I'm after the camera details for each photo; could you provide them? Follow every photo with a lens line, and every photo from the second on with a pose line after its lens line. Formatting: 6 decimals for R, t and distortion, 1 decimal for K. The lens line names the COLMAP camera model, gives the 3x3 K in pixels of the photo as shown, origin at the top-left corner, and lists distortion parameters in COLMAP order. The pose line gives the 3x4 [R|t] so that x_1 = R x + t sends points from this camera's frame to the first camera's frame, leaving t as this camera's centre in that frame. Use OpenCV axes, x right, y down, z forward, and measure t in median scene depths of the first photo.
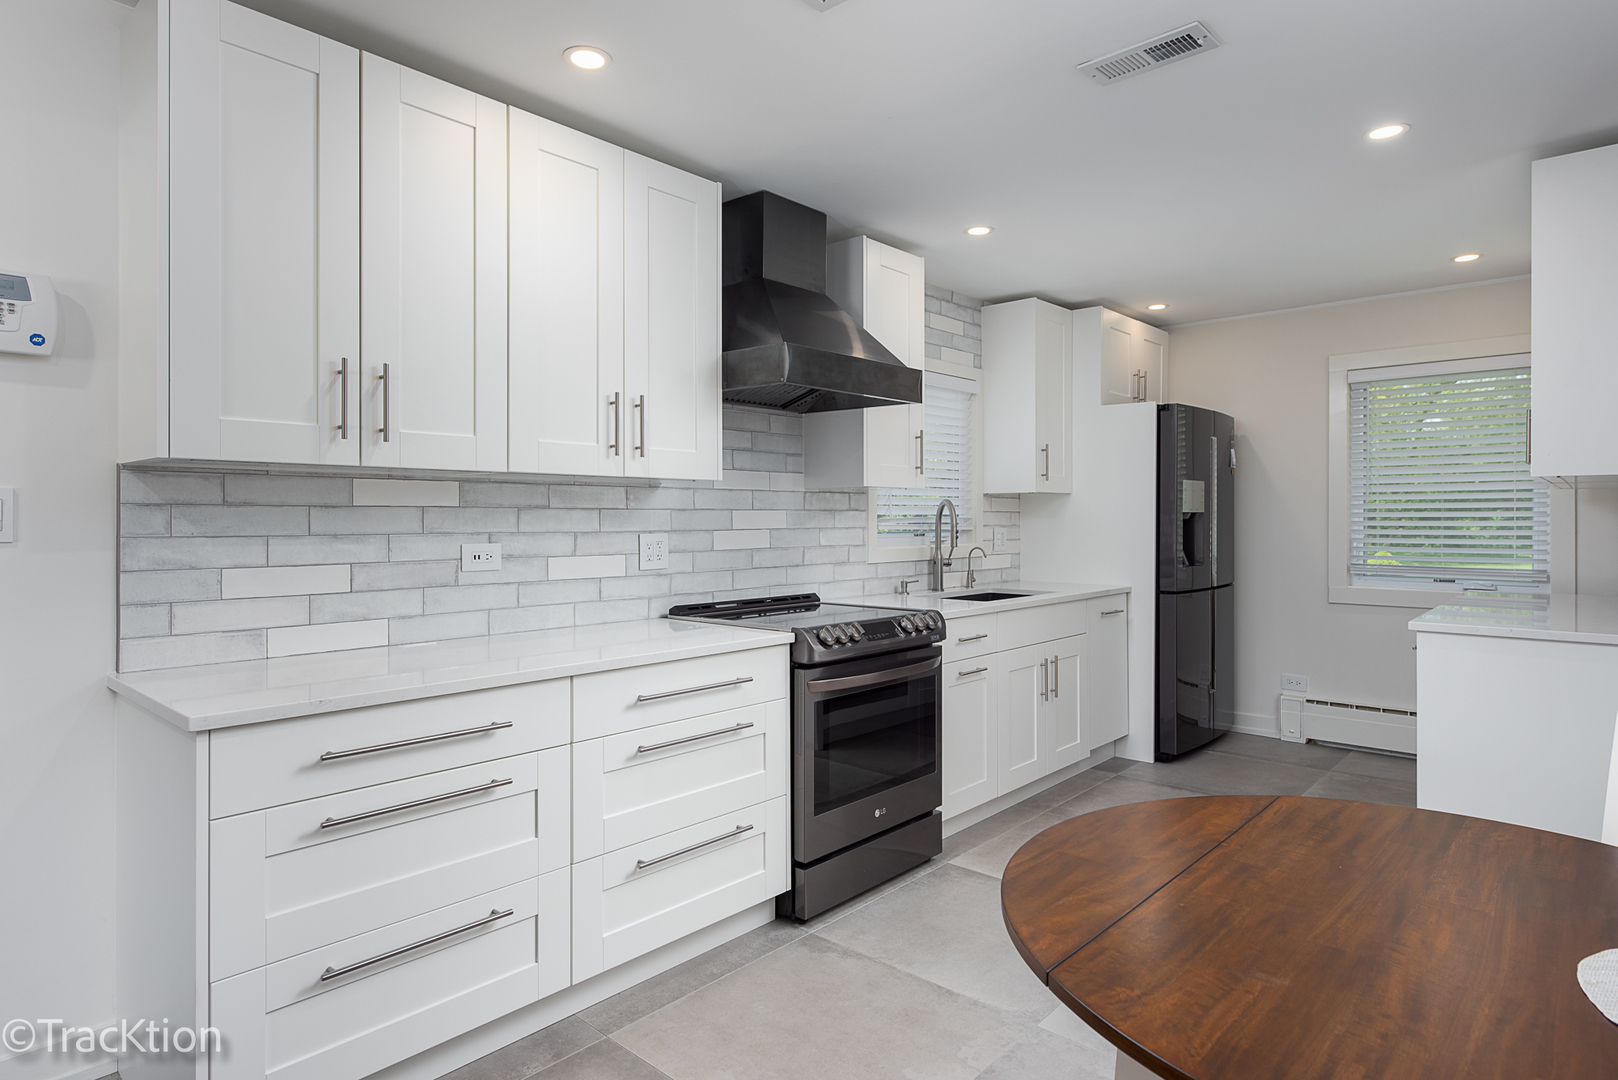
lens RADIAL K [[912.6, 0, 808.1], [0, 912.6, 528.1], [0, 0, 1]] dist [-0.000131, -0.000688]
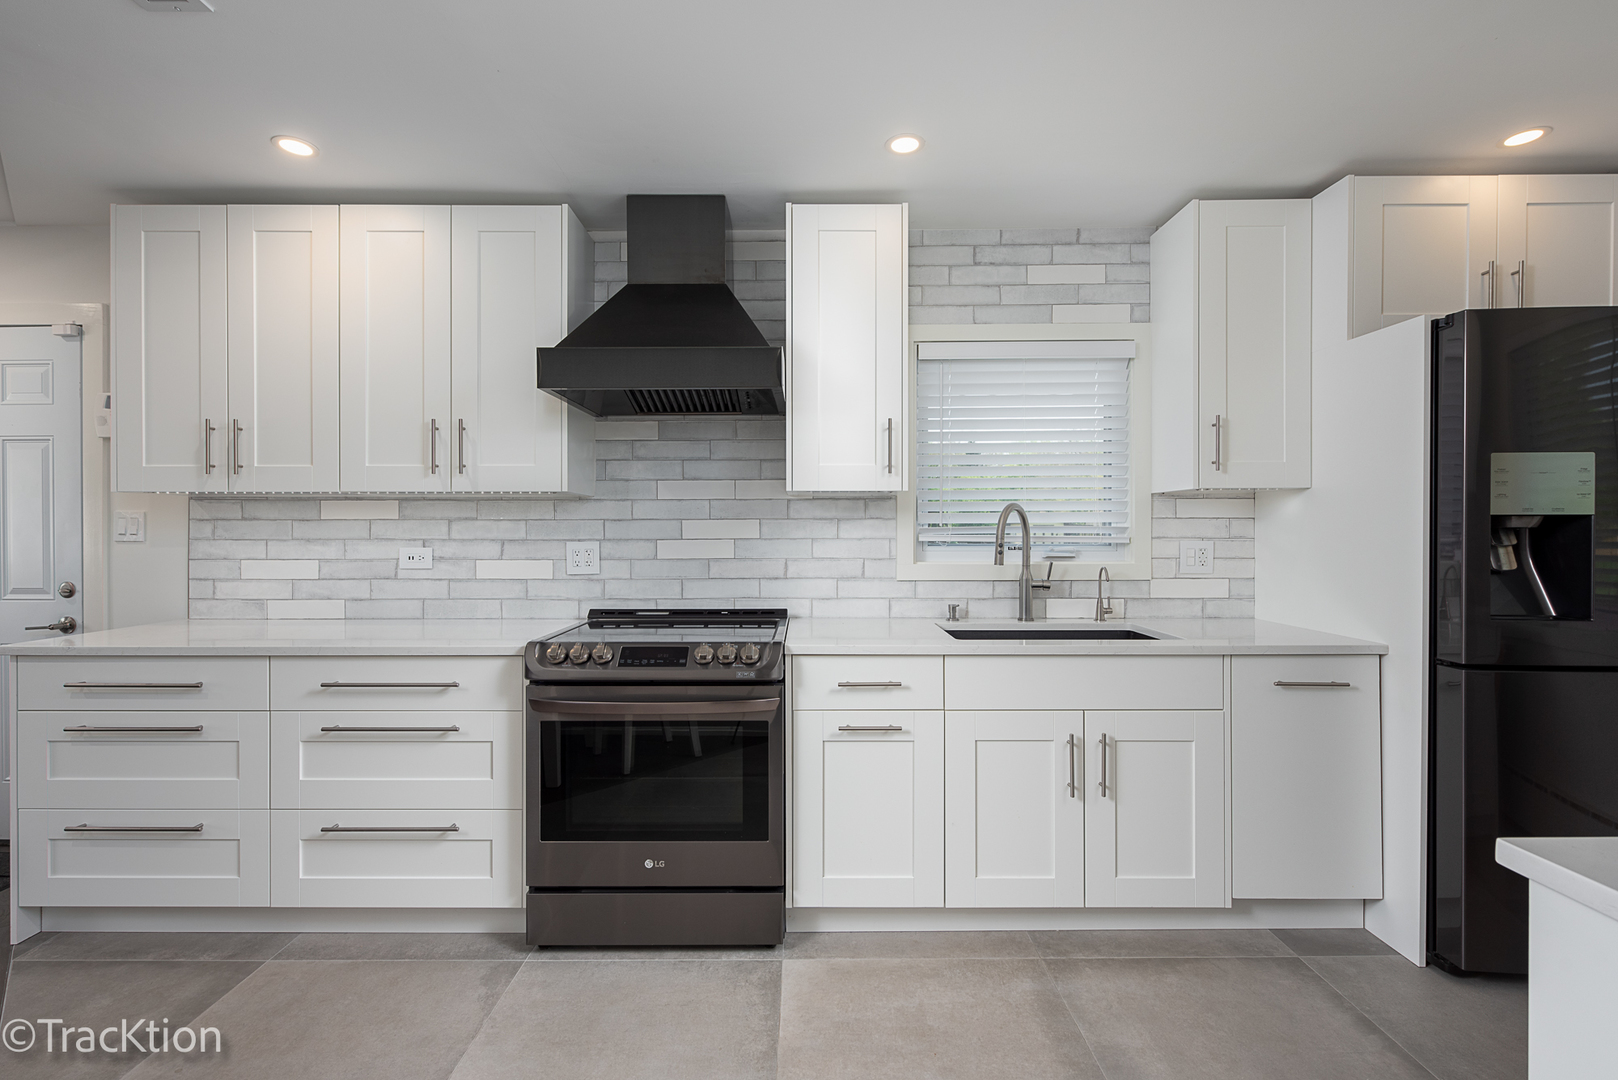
lens RADIAL K [[722.6, 0, 810.9], [0, 722.6, 539.4], [0, 0, 1]] dist [-0.000283, -0.000052]
pose [[0.666811, 0.011468, -0.745139, 0.673700], [-0.007396, 0.999934, 0.008771, -0.006634], [0.745190, -0.000337, 0.666852, 0.633817]]
